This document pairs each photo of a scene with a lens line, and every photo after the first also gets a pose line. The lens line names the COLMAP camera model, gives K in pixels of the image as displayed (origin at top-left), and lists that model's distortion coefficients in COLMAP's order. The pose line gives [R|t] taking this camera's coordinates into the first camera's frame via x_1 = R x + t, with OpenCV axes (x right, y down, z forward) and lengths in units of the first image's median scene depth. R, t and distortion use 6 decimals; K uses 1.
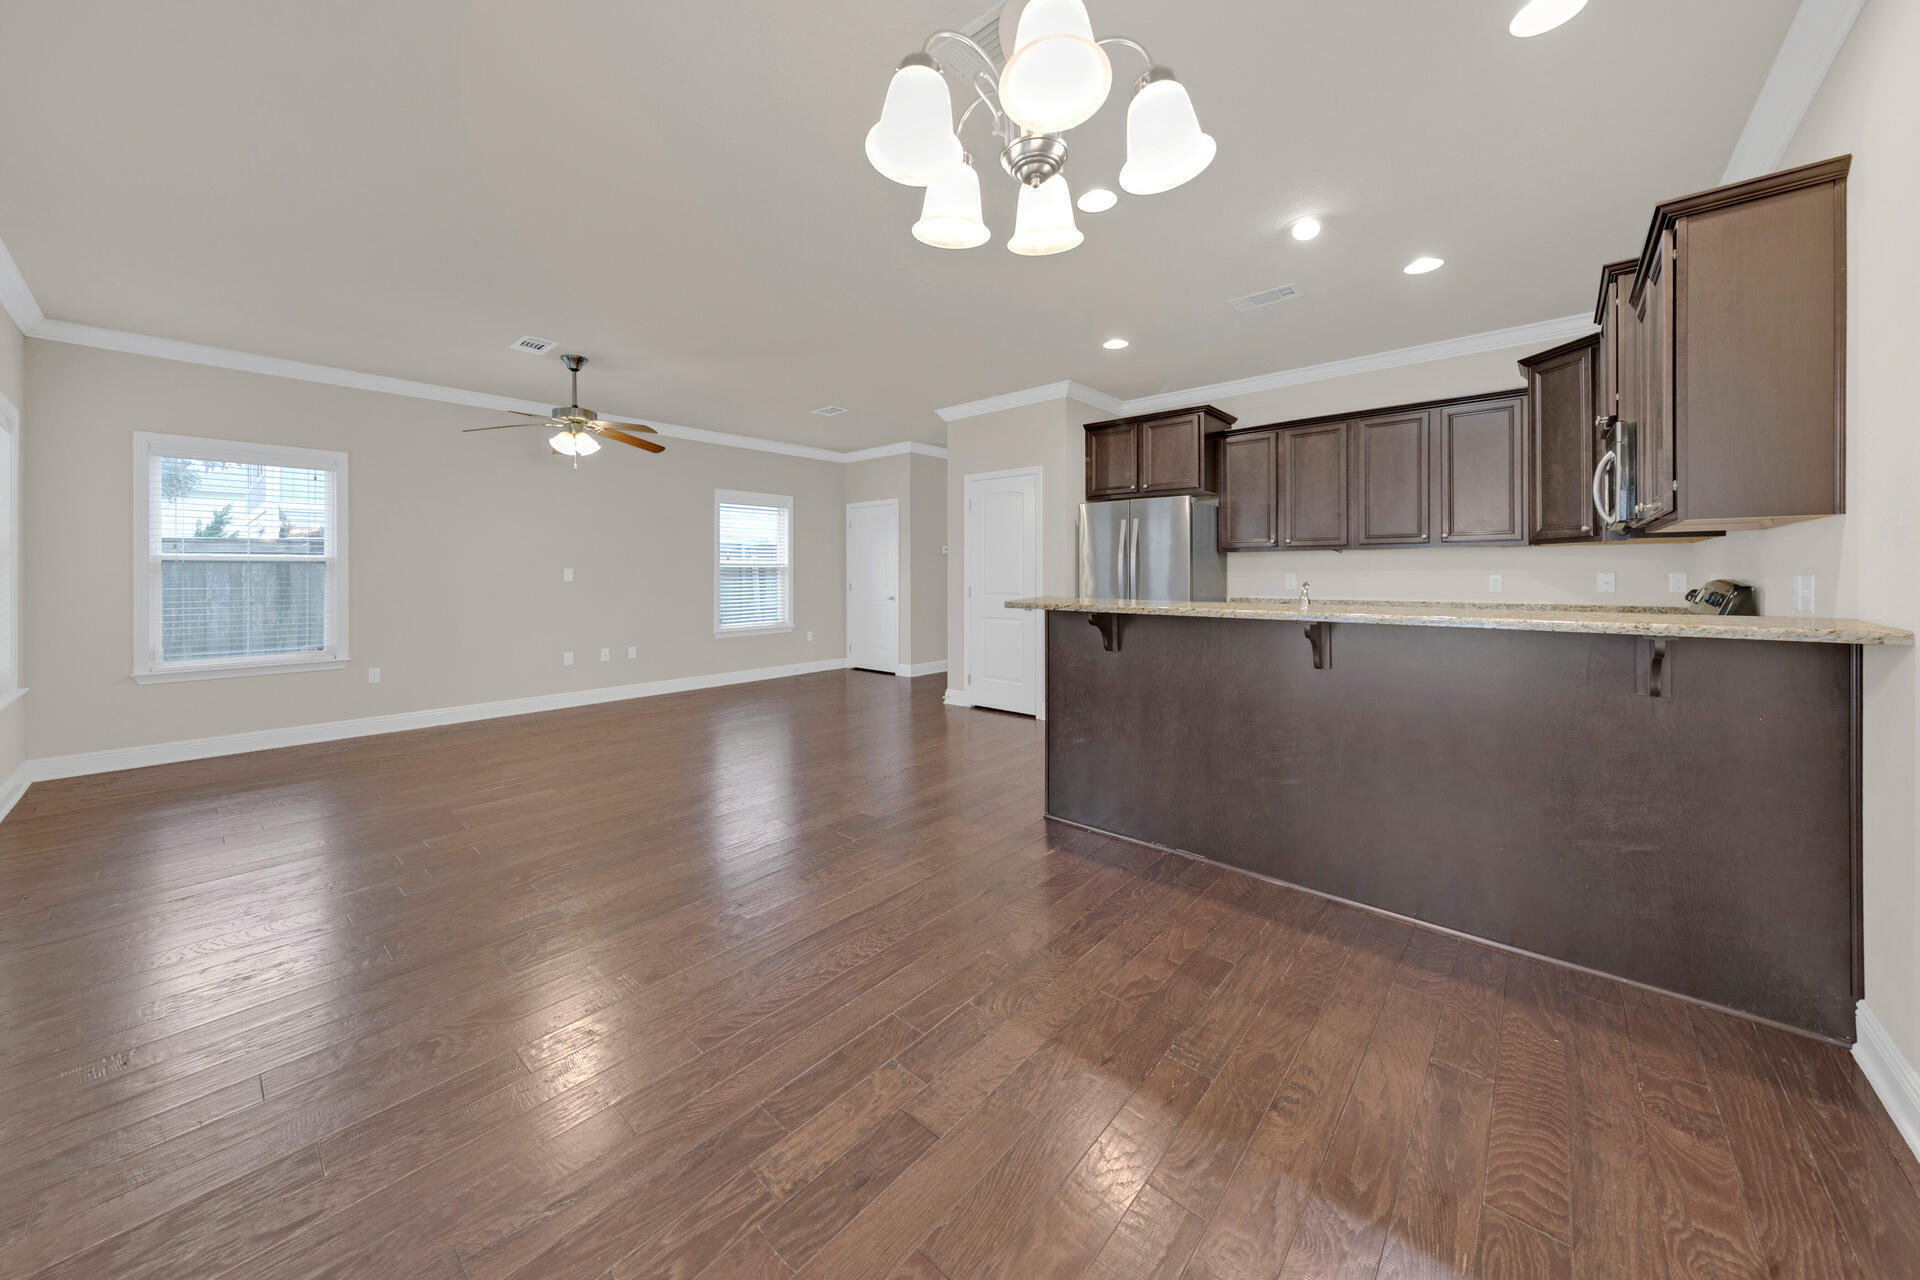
lens RADIAL K [[678.7, 0, 950.1], [0, 678.7, 561.8], [0, 0, 1]] dist [0.000813, 0.000067]
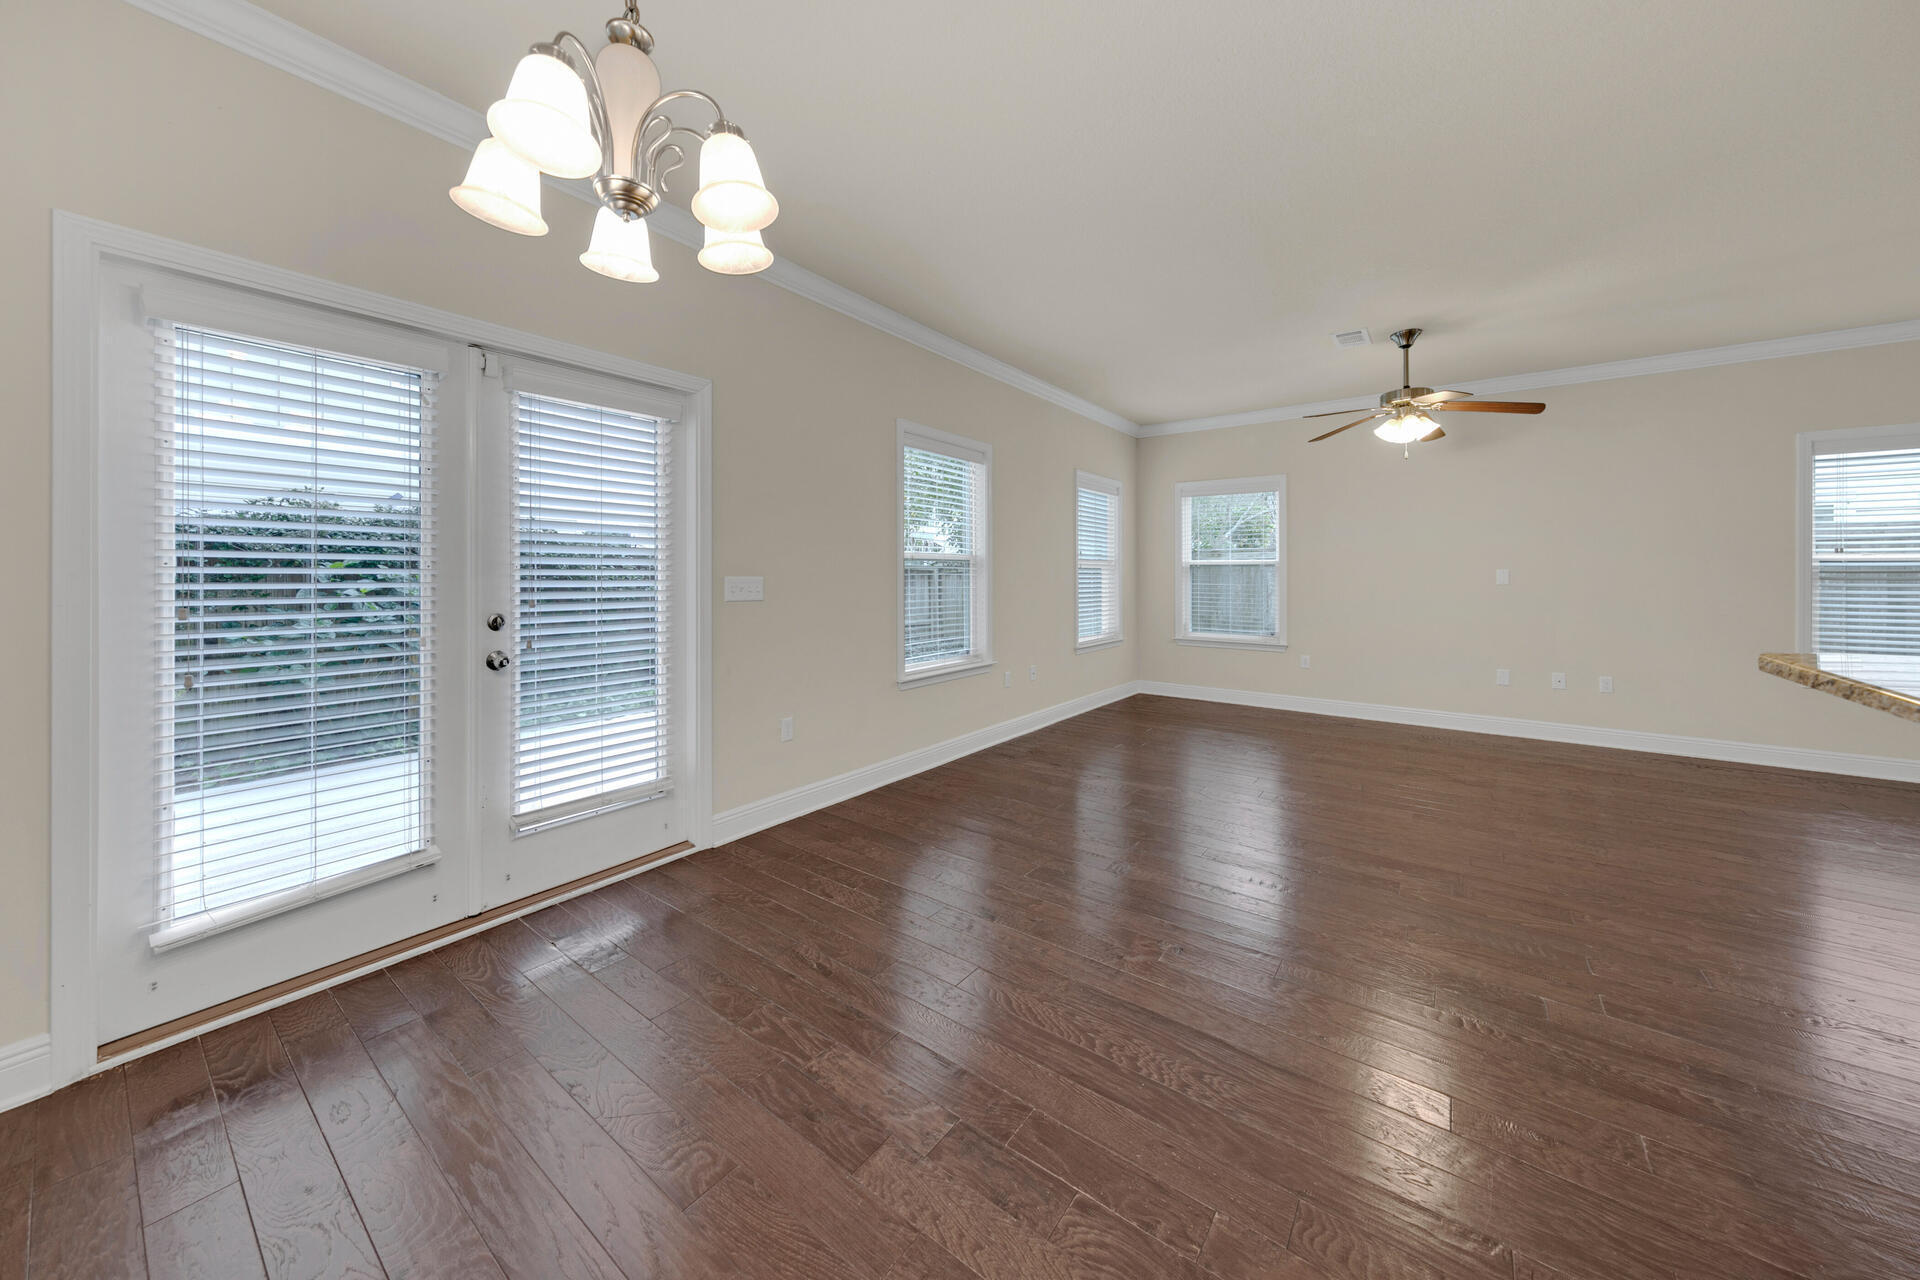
lens RADIAL K [[678.7, 0, 950.1], [0, 678.7, 561.8], [0, 0, 1]] dist [0.000813, 0.000067]
pose [[0.065736, -0.010916, -0.997777, 0.668657], [0.011595, 0.999881, -0.010175, 0.005860], [0.997770, -0.010900, 0.065855, 0.766662]]
